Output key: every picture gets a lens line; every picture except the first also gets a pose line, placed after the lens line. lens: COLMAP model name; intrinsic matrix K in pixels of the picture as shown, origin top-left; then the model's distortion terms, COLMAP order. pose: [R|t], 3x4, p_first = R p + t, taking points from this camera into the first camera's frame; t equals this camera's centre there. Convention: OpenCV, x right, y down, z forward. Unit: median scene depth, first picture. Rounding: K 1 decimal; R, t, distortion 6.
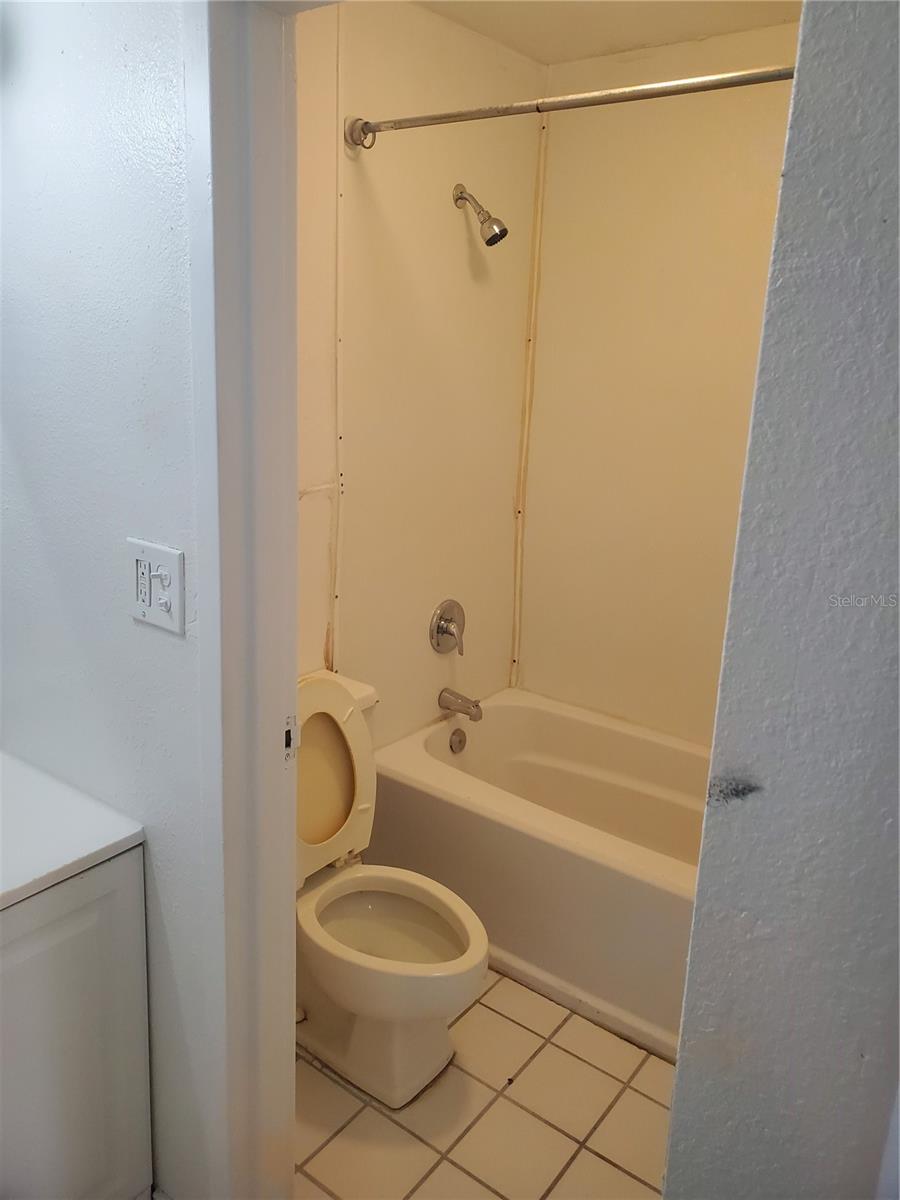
lens RADIAL K [[933.4, 0, 445.9], [0, 933.4, 569.2], [0, 0, 1]] dist [0.007940, 0.000625]
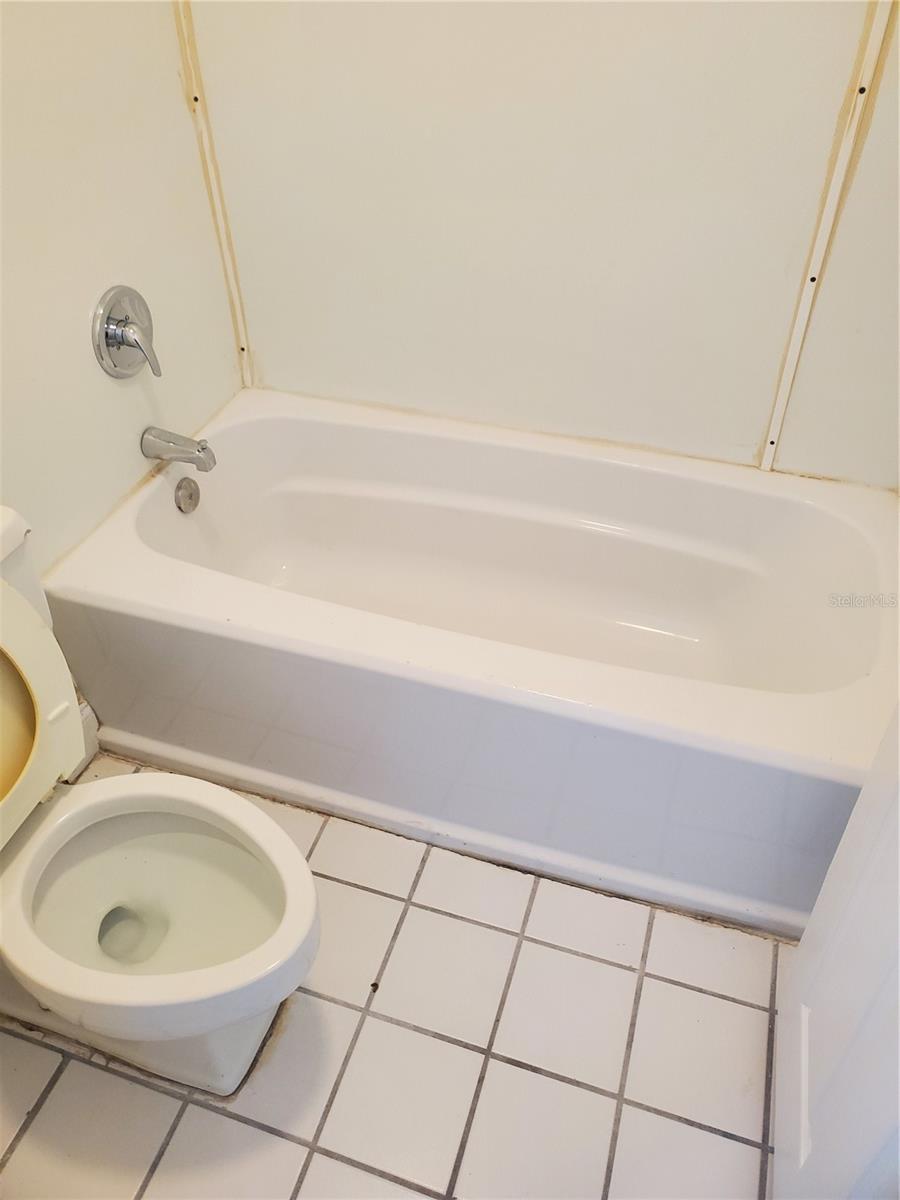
lens RADIAL K [[933.4, 0, 445.9], [0, 933.4, 569.2], [0, 0, 1]] dist [0.007940, 0.000625]
pose [[0.945256, -0.241432, 0.219548, 0.029410], [0.120336, 0.883253, 0.453192, -0.051967], [-0.303332, -0.401963, 0.863954, 0.355749]]
